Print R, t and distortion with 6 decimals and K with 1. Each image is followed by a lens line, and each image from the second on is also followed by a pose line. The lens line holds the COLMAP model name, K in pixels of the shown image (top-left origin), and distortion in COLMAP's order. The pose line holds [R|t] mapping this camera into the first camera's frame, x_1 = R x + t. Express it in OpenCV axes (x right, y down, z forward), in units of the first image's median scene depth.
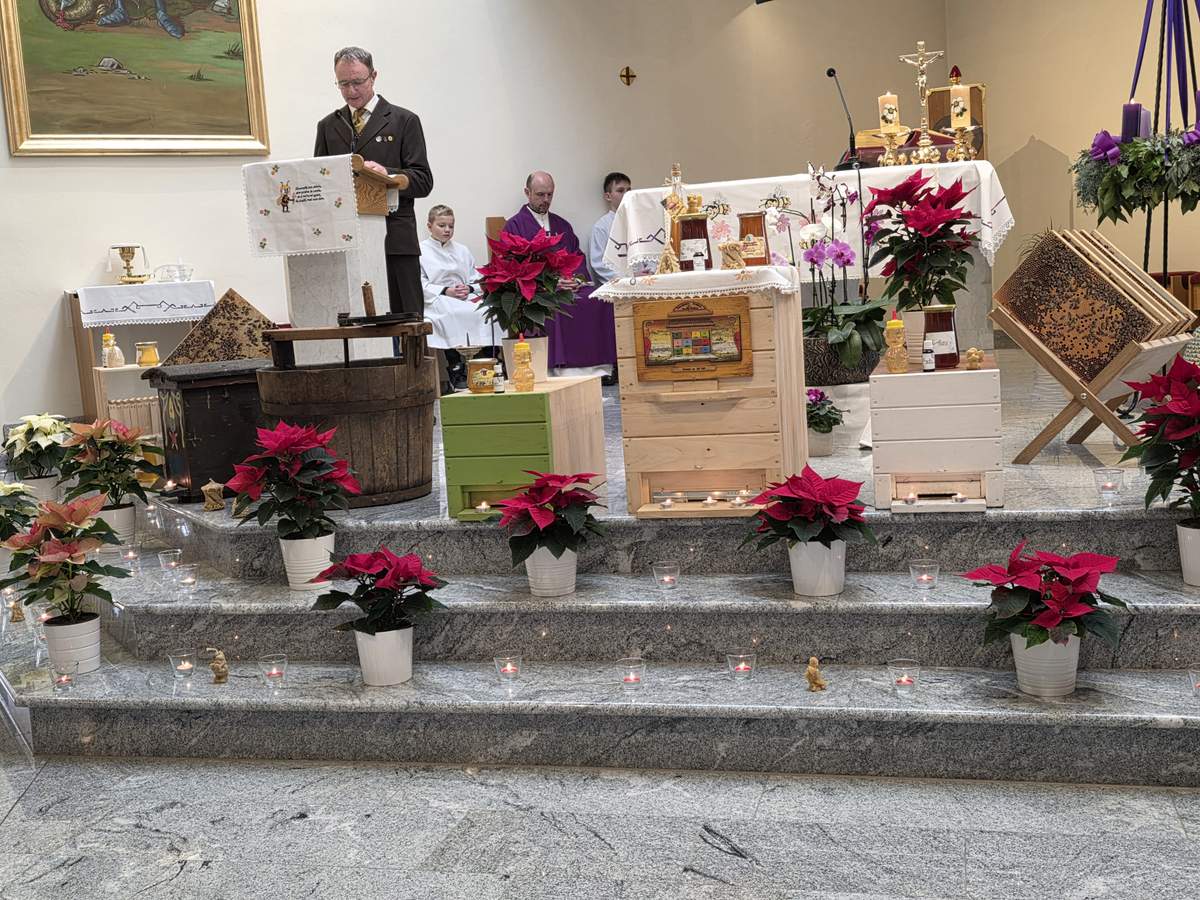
lens RADIAL K [[1385.0, 0, 595.1], [0, 1385.0, 448.8], [0, 0, 1]] dist [0.089989, 0.000000]
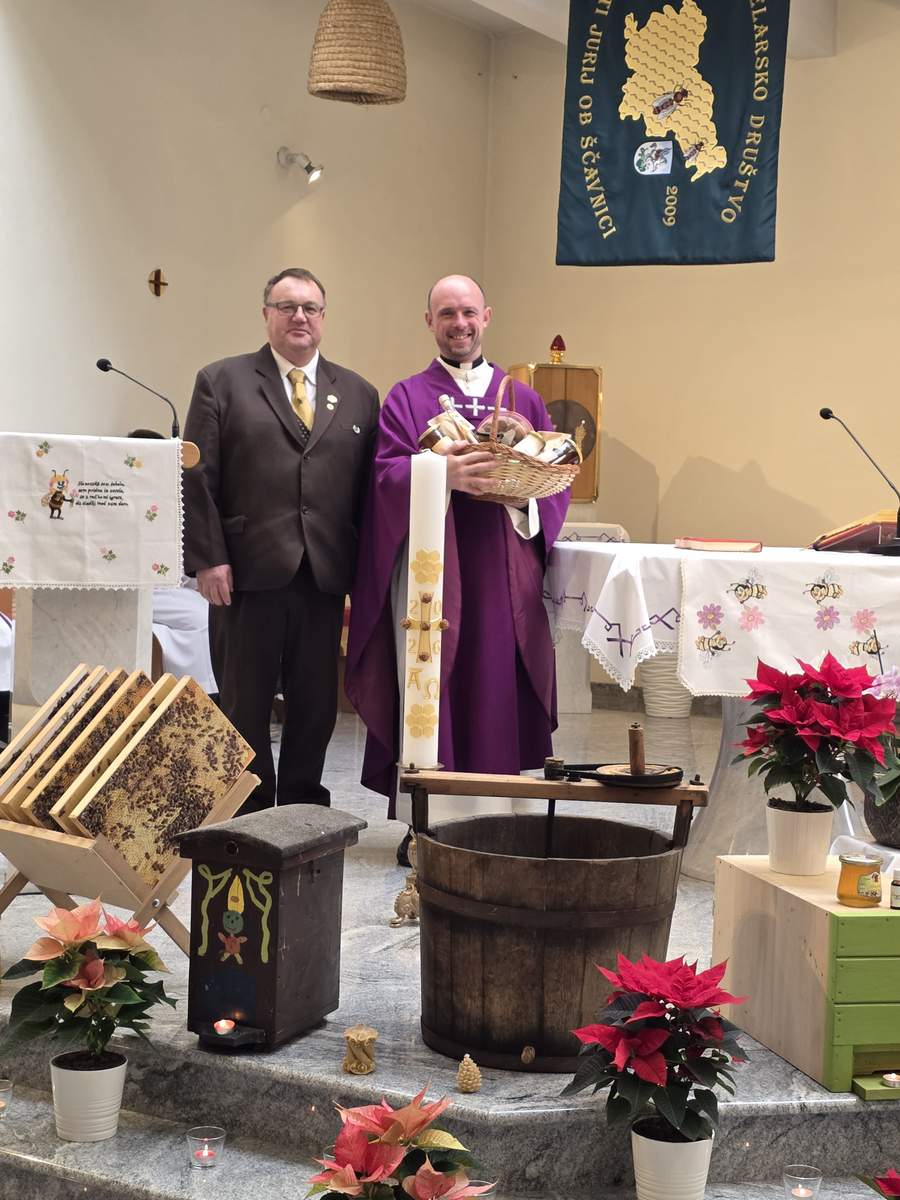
lens RADIAL K [[2052.9, 0, 452.0], [0, 2052.9, 600.9], [0, 0, 1]] dist [0.119332, 0.000000]
pose [[0.863937, 0.067957, 0.498994, -0.757850], [-0.034649, 0.996527, -0.075725, -0.102822], [-0.502407, 0.048132, 0.863291, 0.188244]]
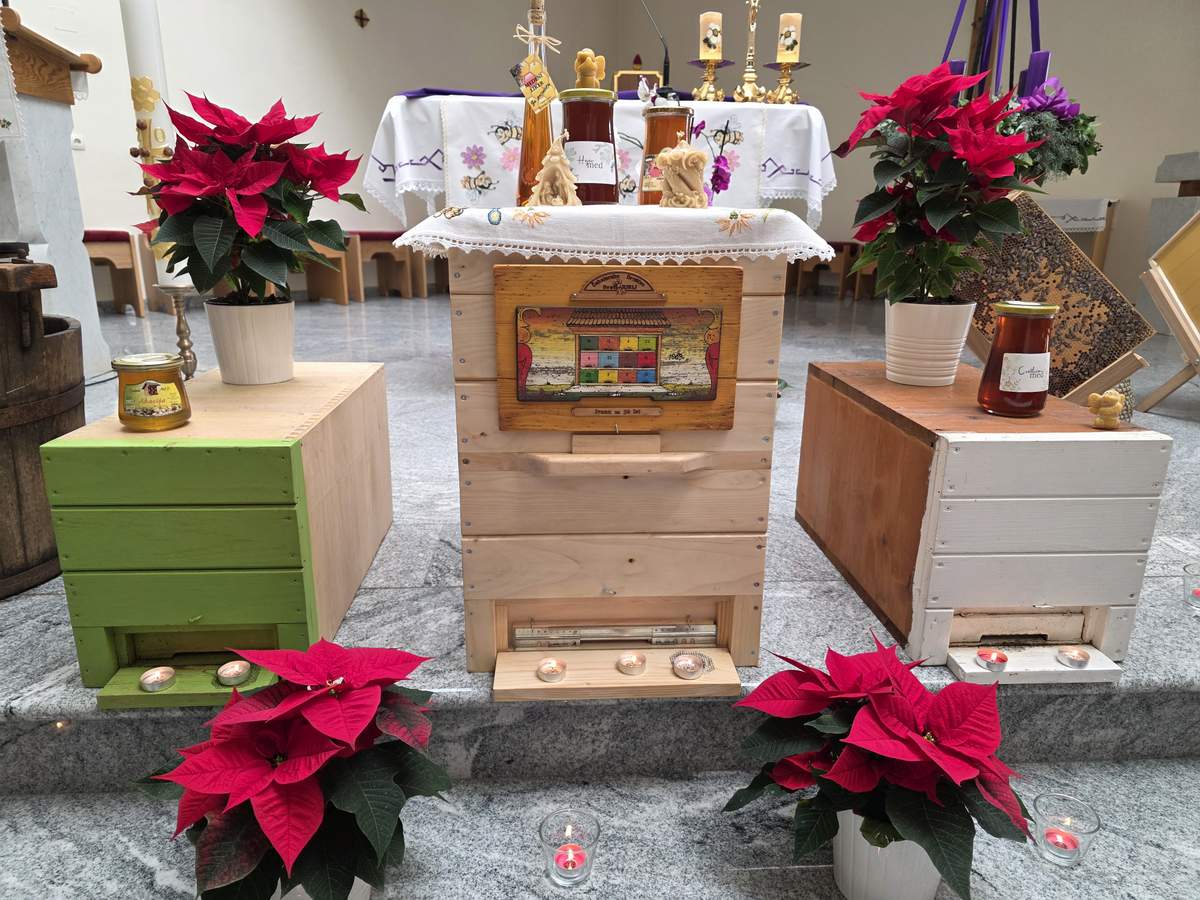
lens RADIAL K [[802.8, 0, 596.1], [0, 802.8, 457.1], [0, 0, 1]] dist [0.033093, -0.012440]
pose [[0.947540, -0.015677, 0.319253, -0.023951], [-0.036374, 0.987020, 0.156426, -0.076980], [-0.317561, -0.159833, 0.934670, 0.657344]]
